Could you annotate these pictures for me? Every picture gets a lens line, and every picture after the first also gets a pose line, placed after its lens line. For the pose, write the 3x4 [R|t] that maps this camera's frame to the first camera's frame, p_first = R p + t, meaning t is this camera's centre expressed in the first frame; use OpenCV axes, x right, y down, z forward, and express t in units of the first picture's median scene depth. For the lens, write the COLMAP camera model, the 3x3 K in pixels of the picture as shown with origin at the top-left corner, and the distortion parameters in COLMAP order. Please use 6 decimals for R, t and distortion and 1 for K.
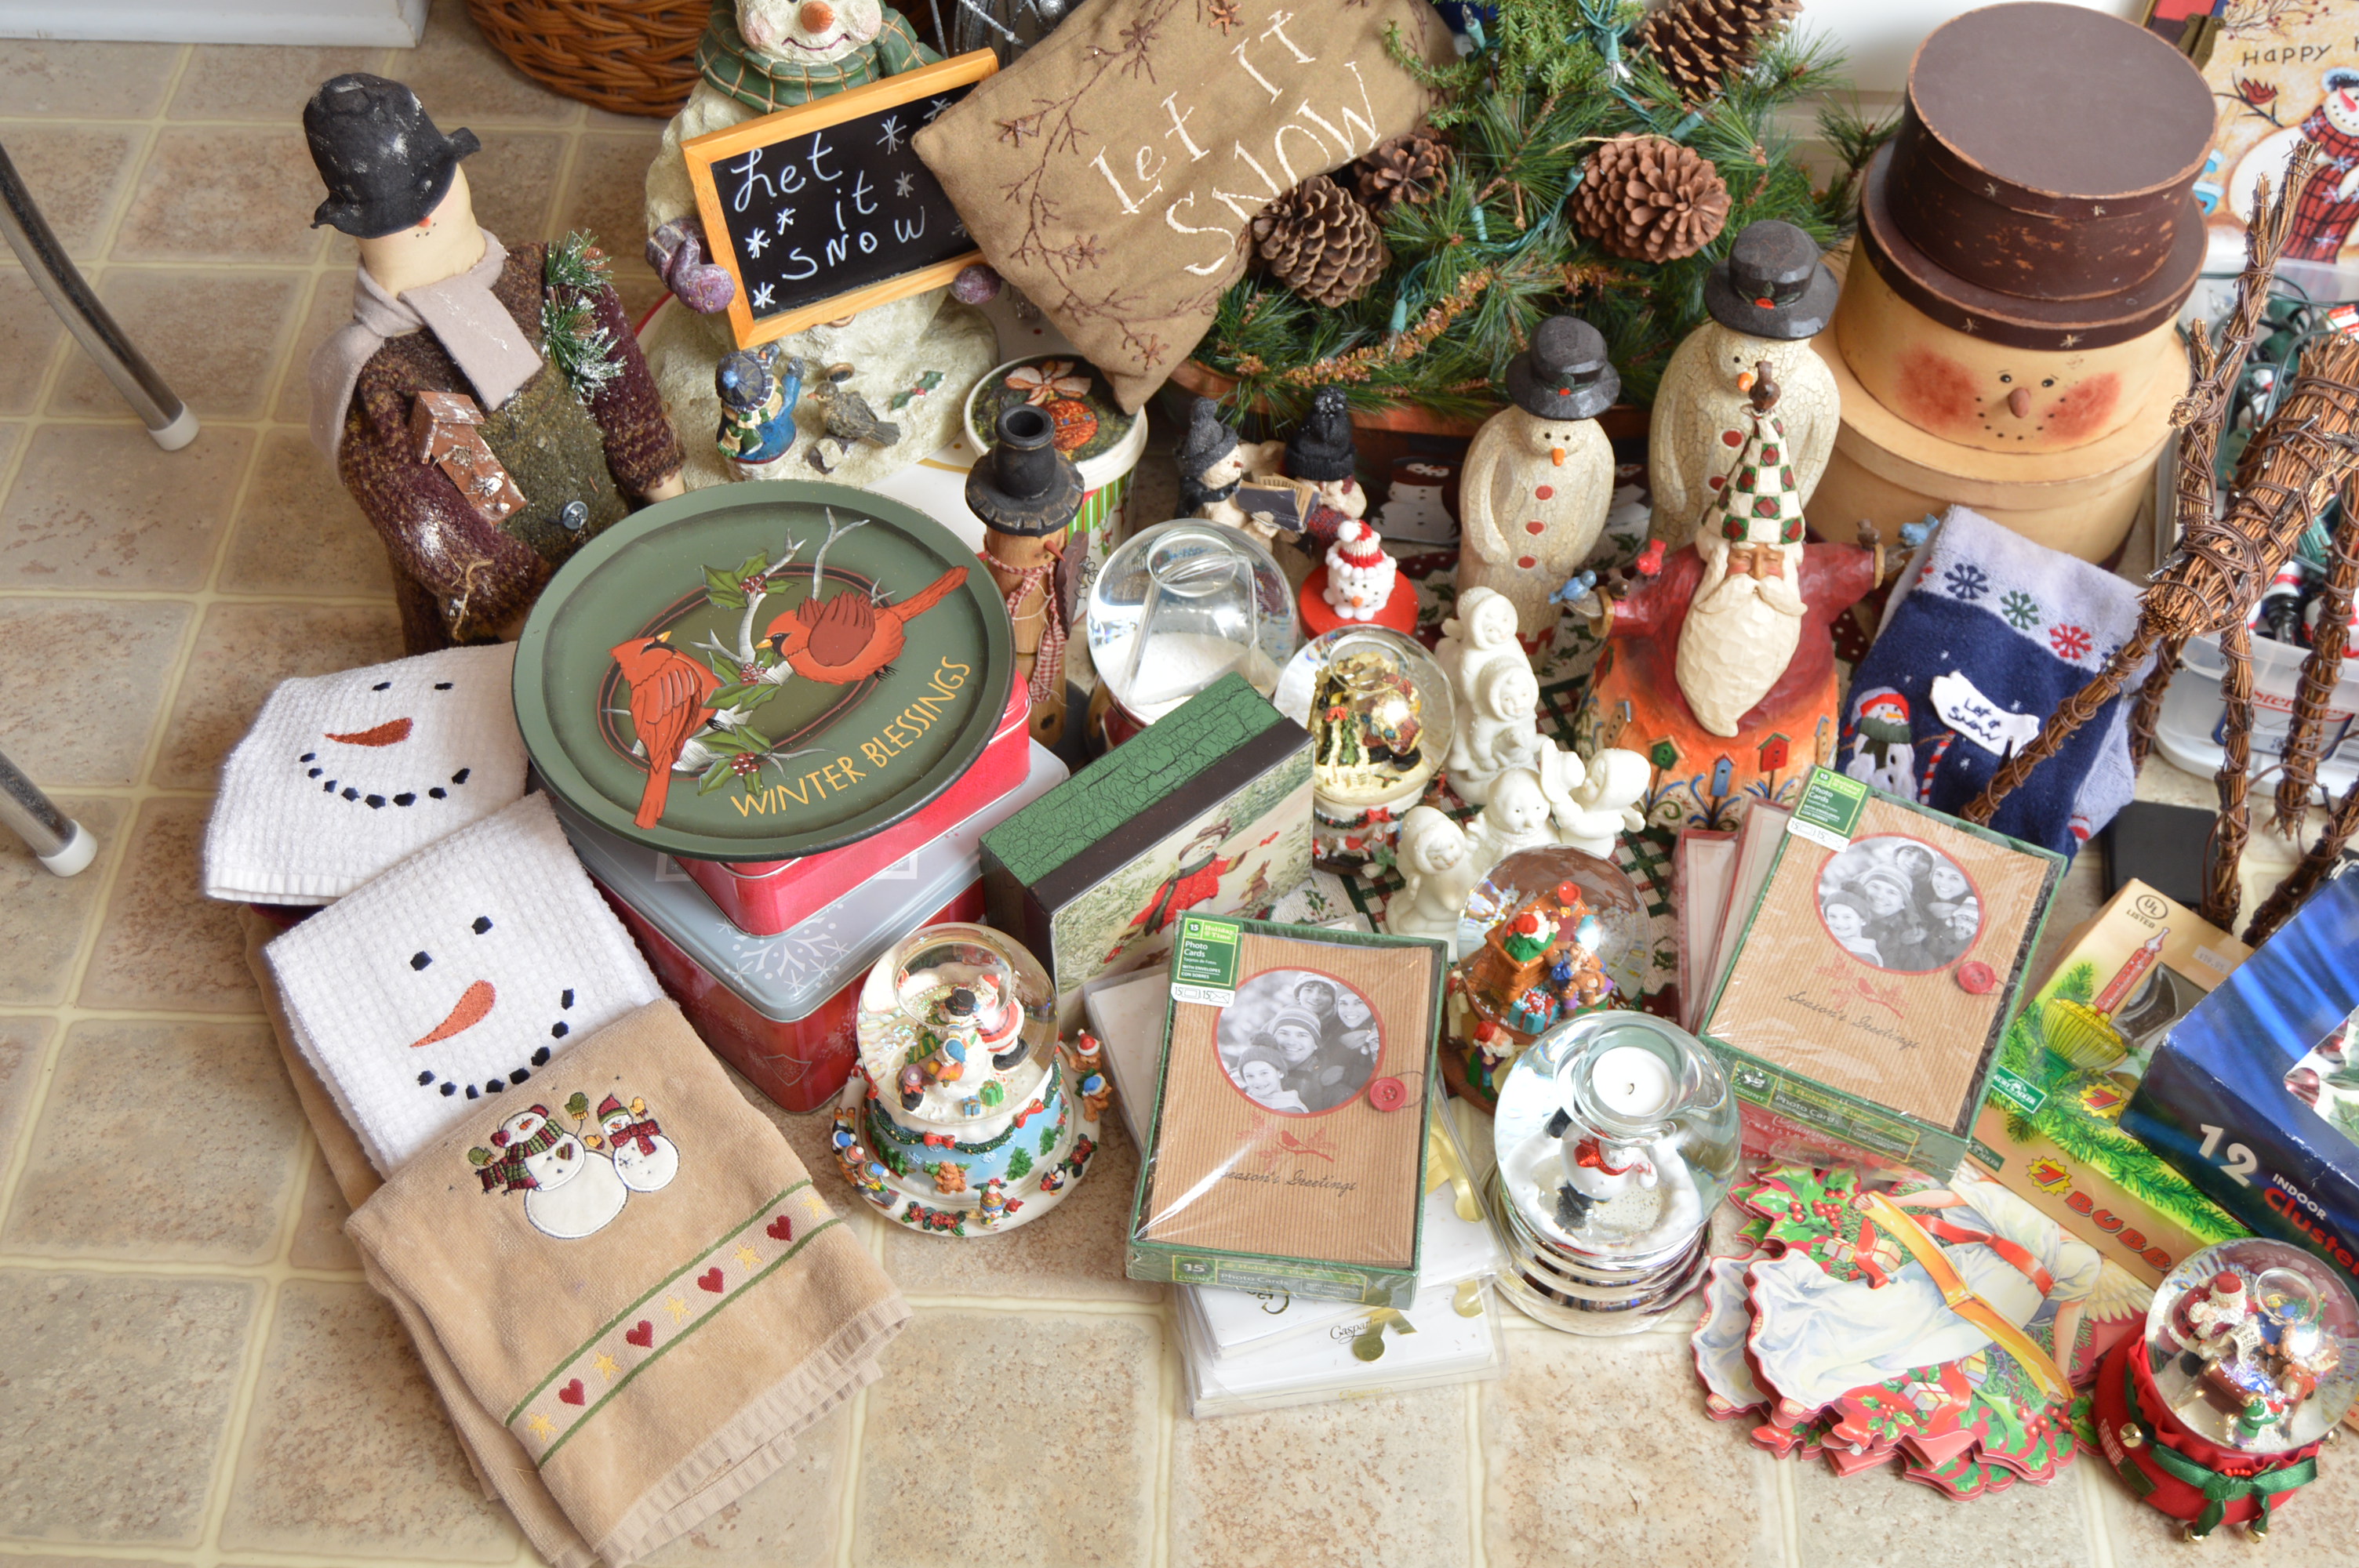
lens RADIAL K [[2848.0, 0, 1199.0], [0, 2848.0, 773.6], [0, 0, 1]] dist [-0.056063, 0.003543]
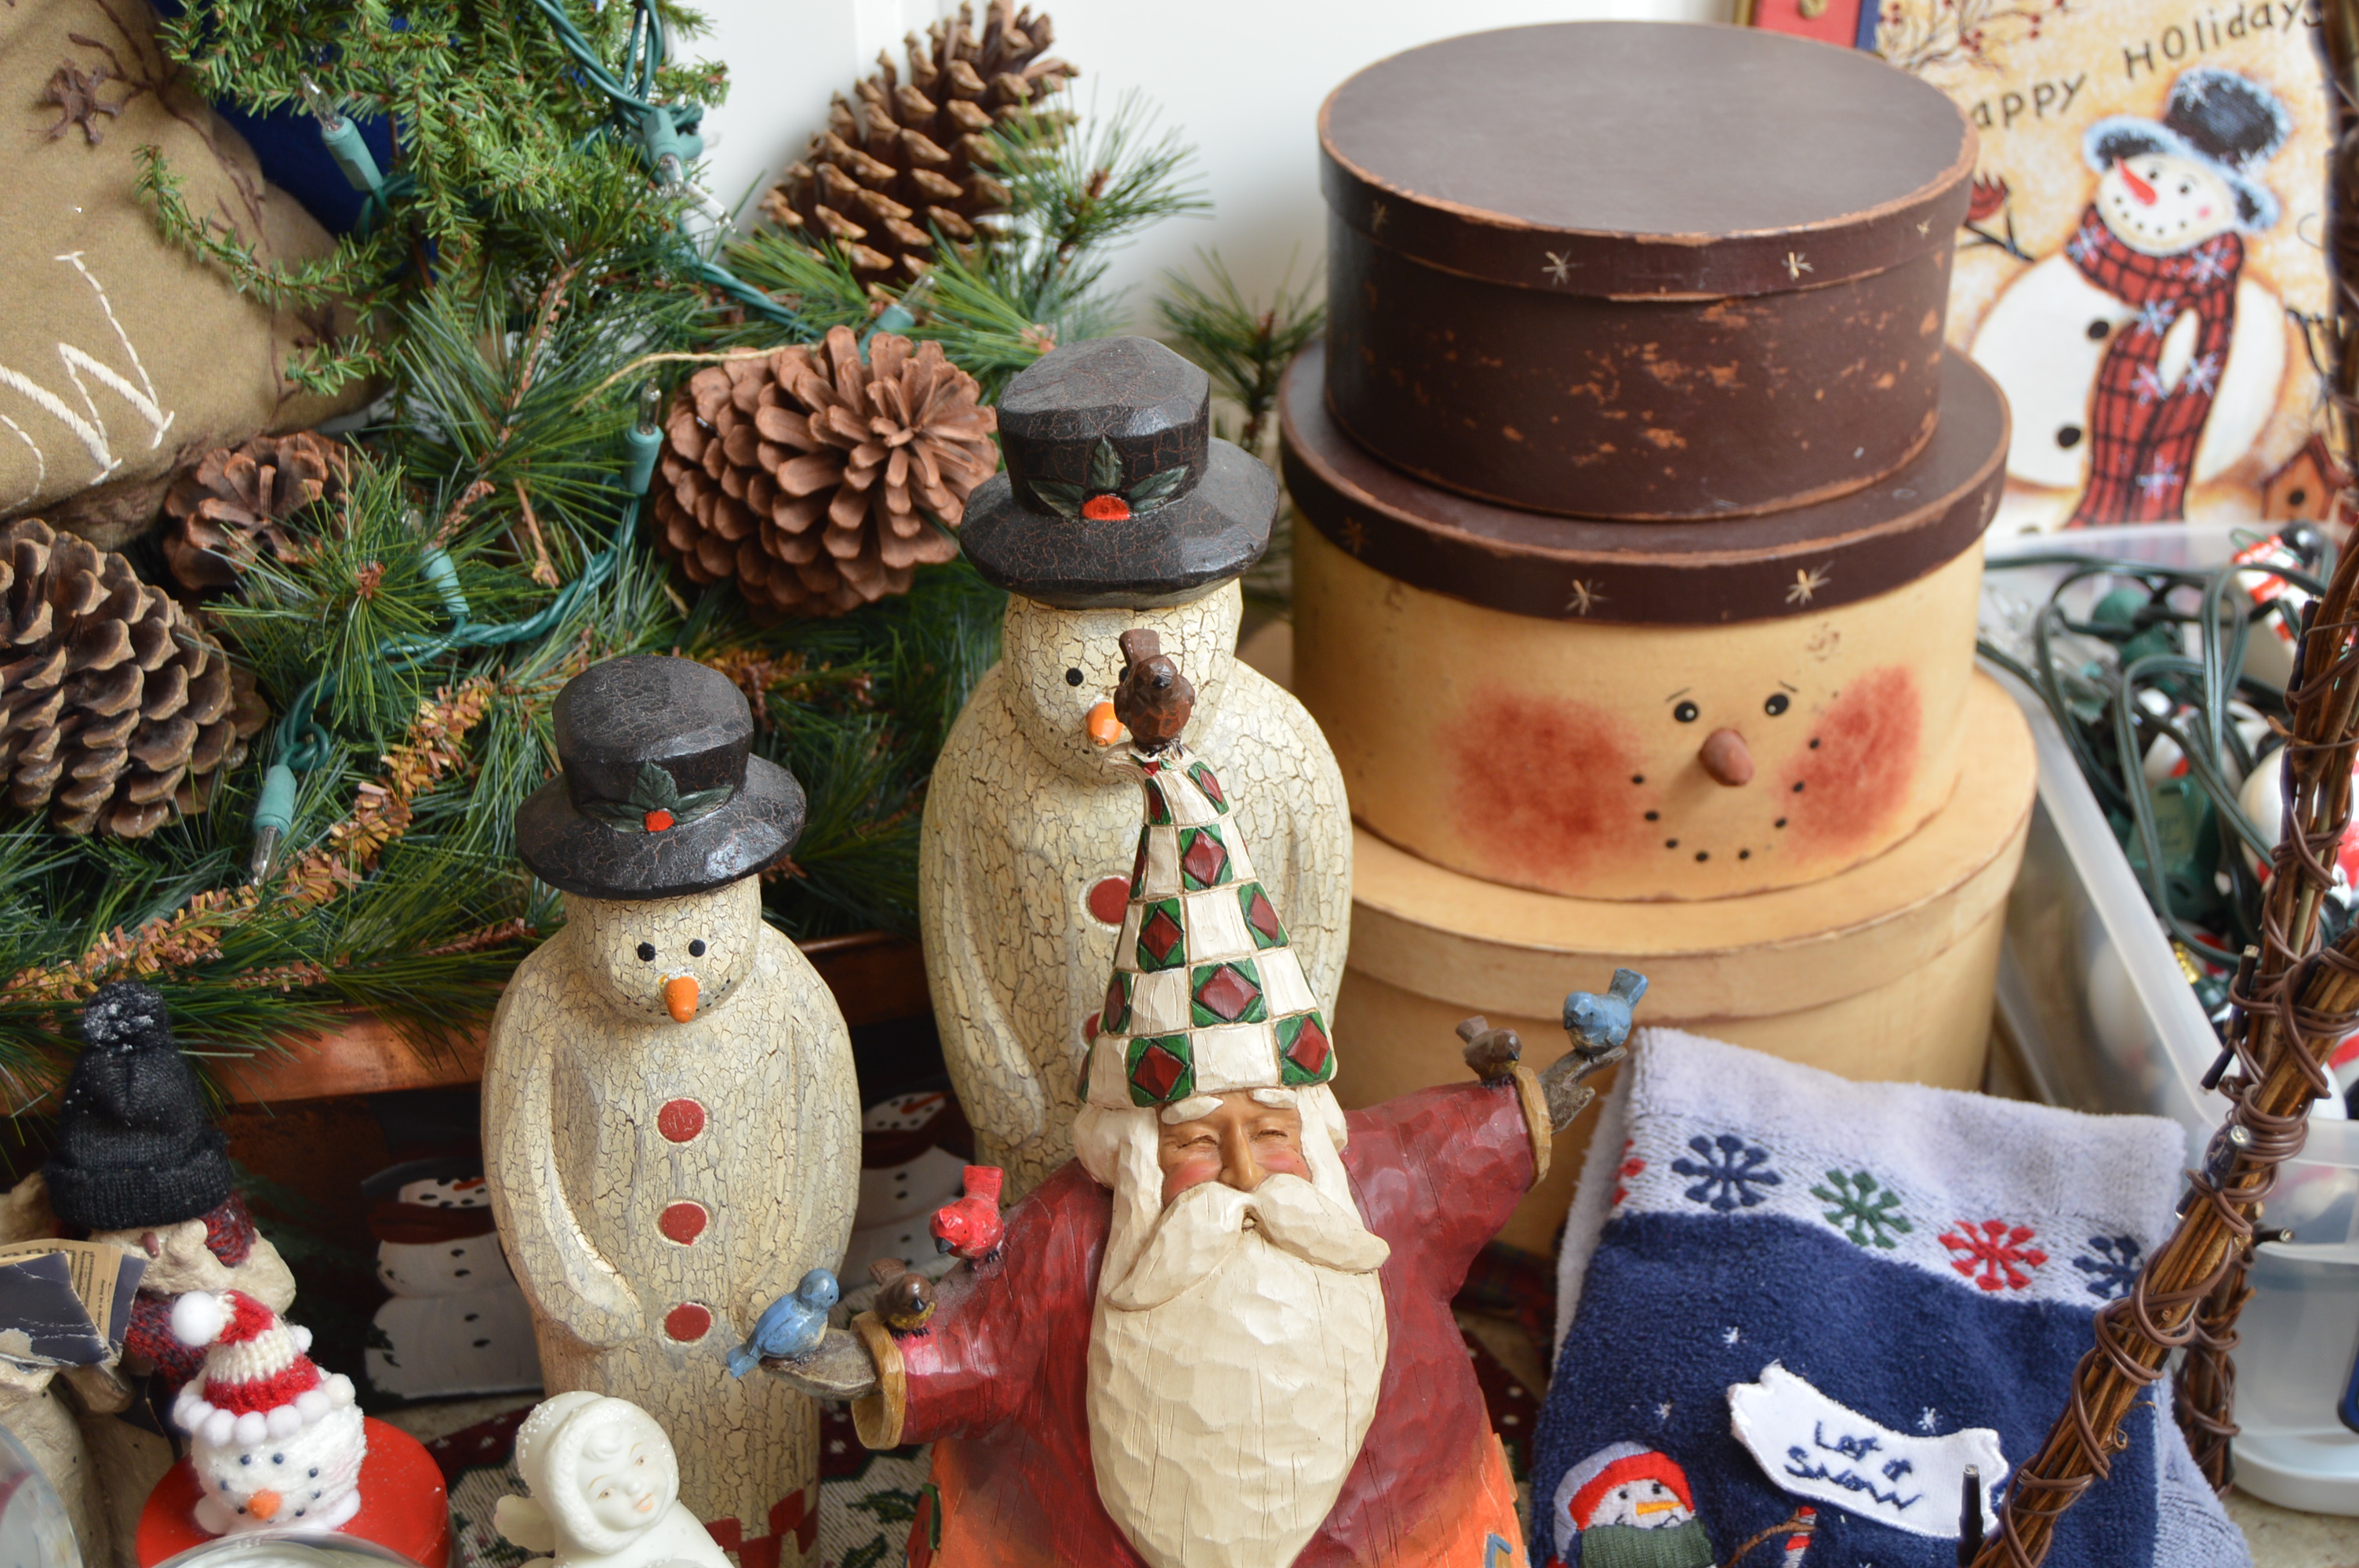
lens RADIAL K [[3175.3, 0, 1195.4], [0, 3175.3, 786.3], [0, 0, 1]] dist [-0.048556, -0.012213]
pose [[0.963868, -0.157776, 0.214628, 0.103644], [0.224312, 0.915310, -0.334501, 0.022135], [-0.143674, 0.370559, 0.917630, 0.571778]]
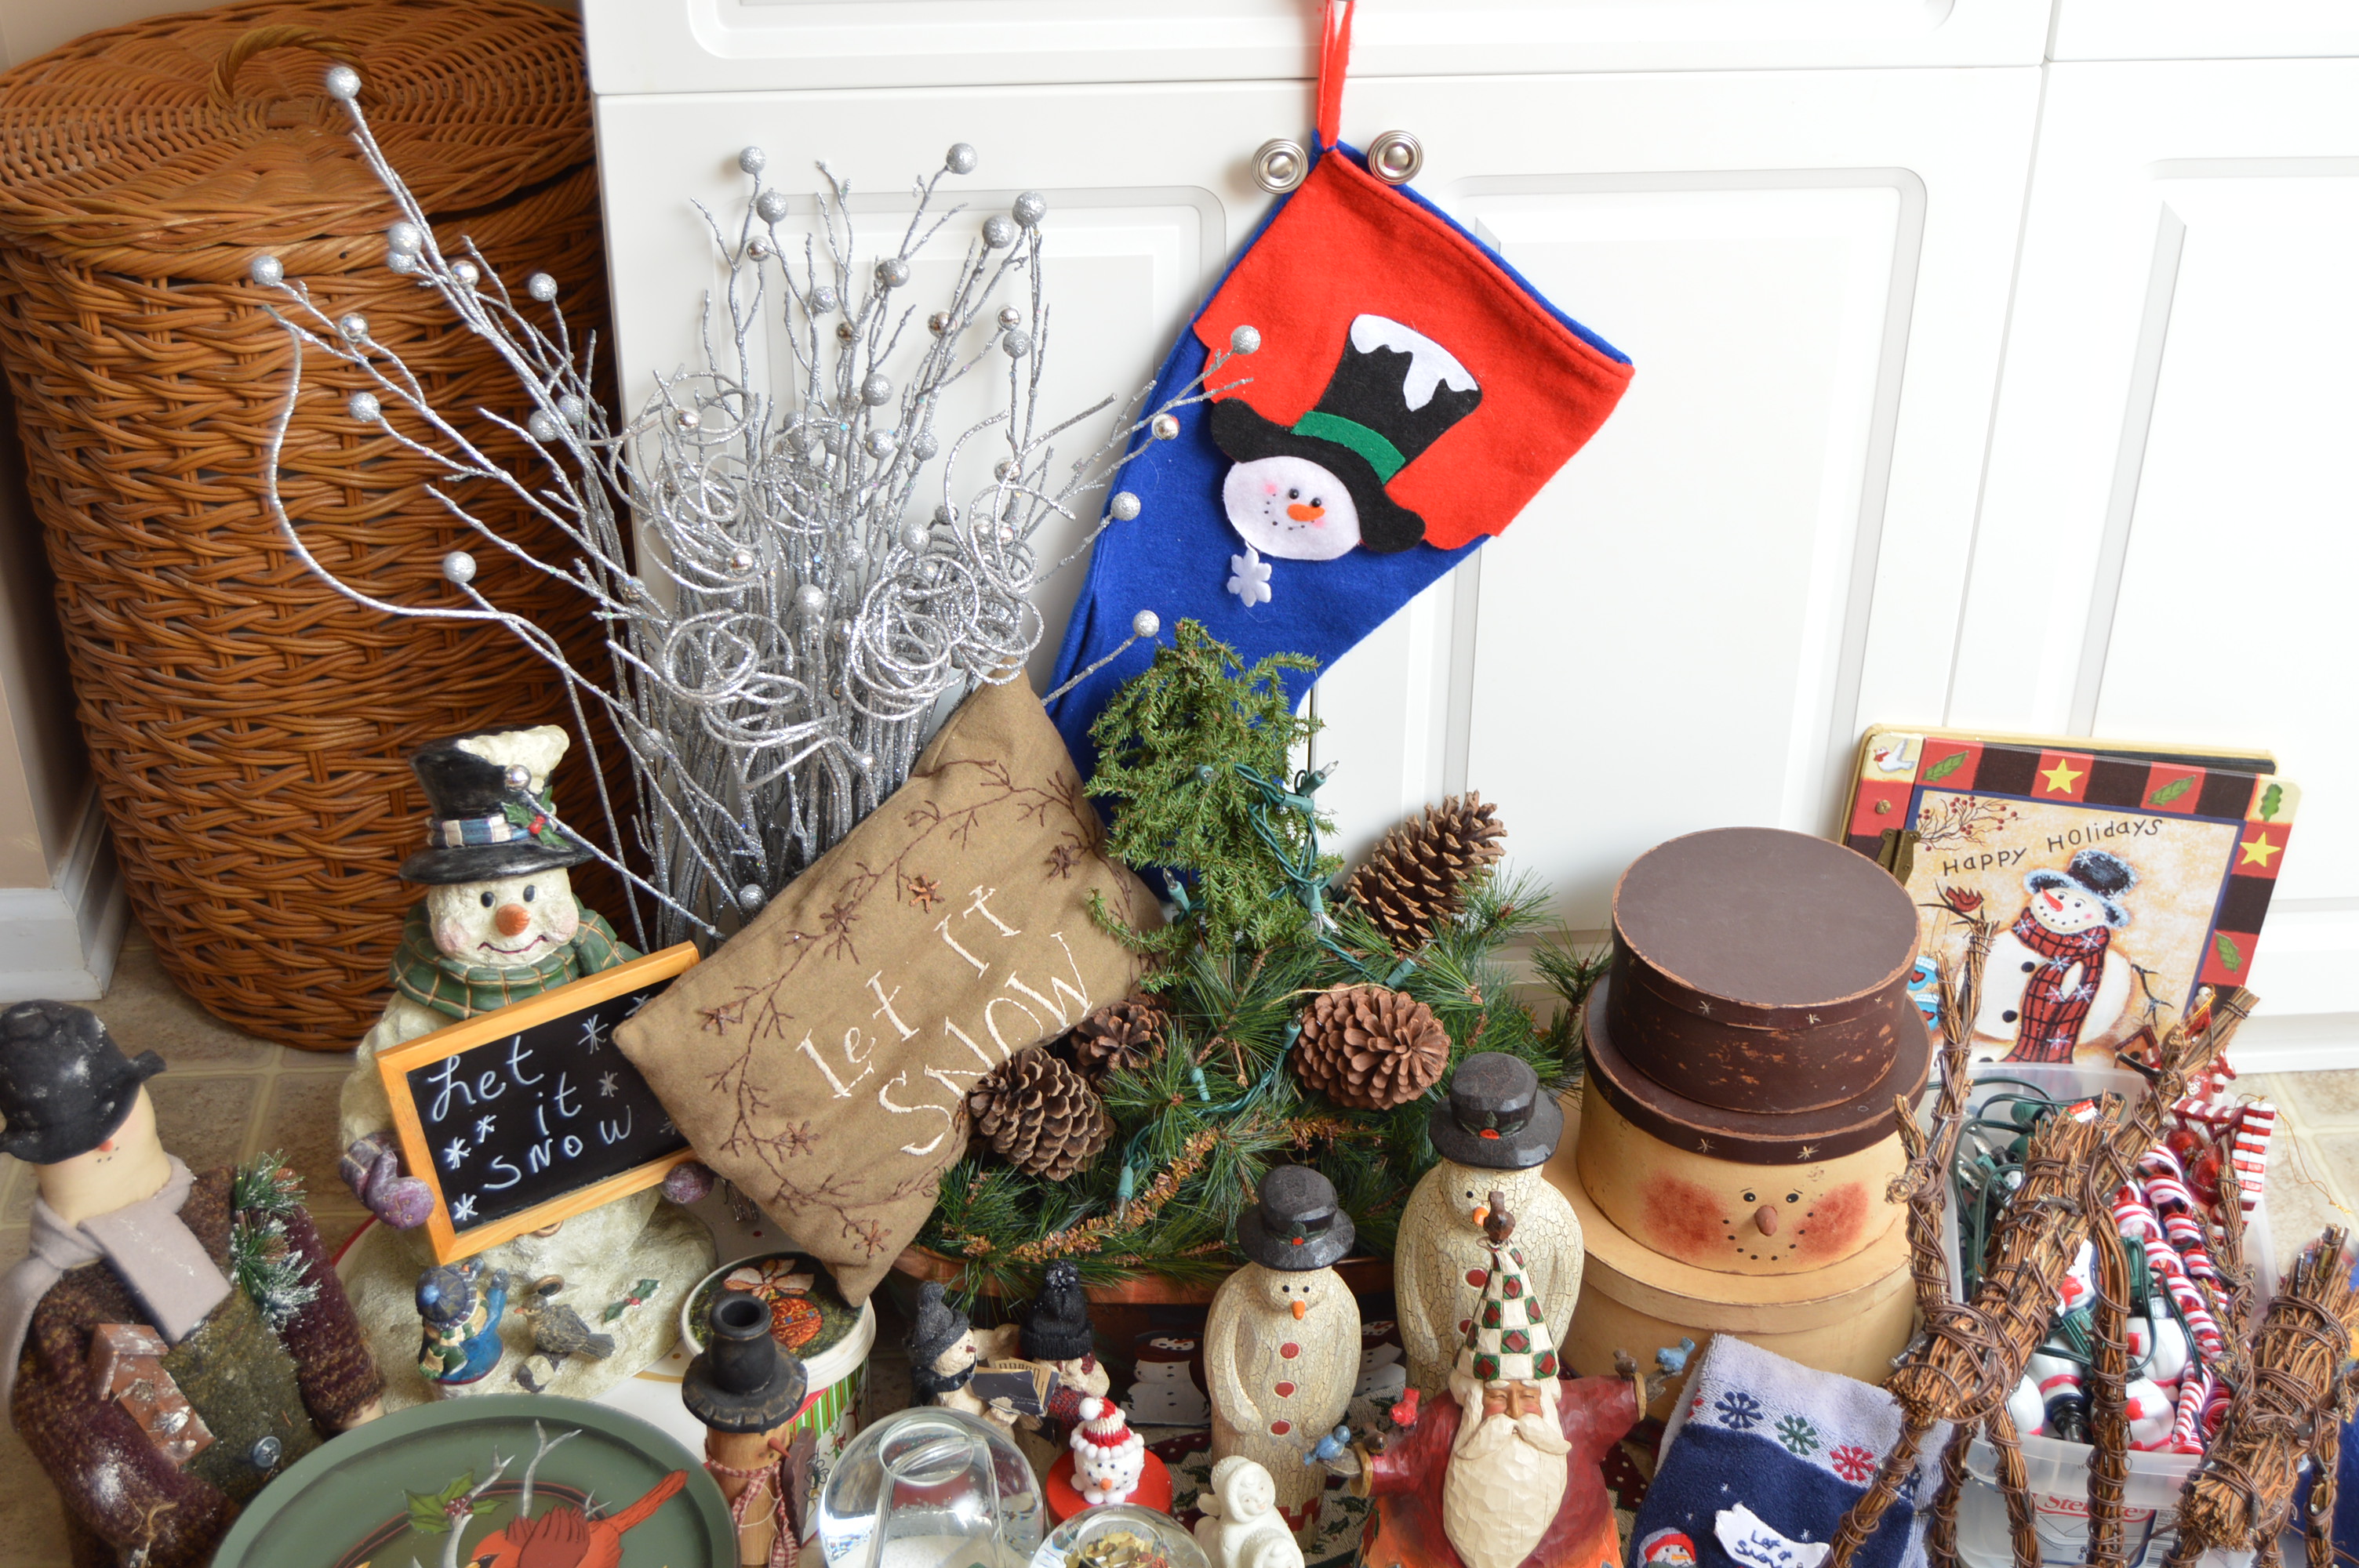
lens RADIAL K [[3126.9, 0, 1197.0], [0, 3126.9, 787.7], [0, 0, 1]] dist [-0.050129, -0.027360]
pose [[0.994776, -0.064417, 0.079185, 0.019026], [0.086024, 0.946645, -0.310585, 0.046284], [-0.054953, 0.315774, 0.947242, -0.057836]]
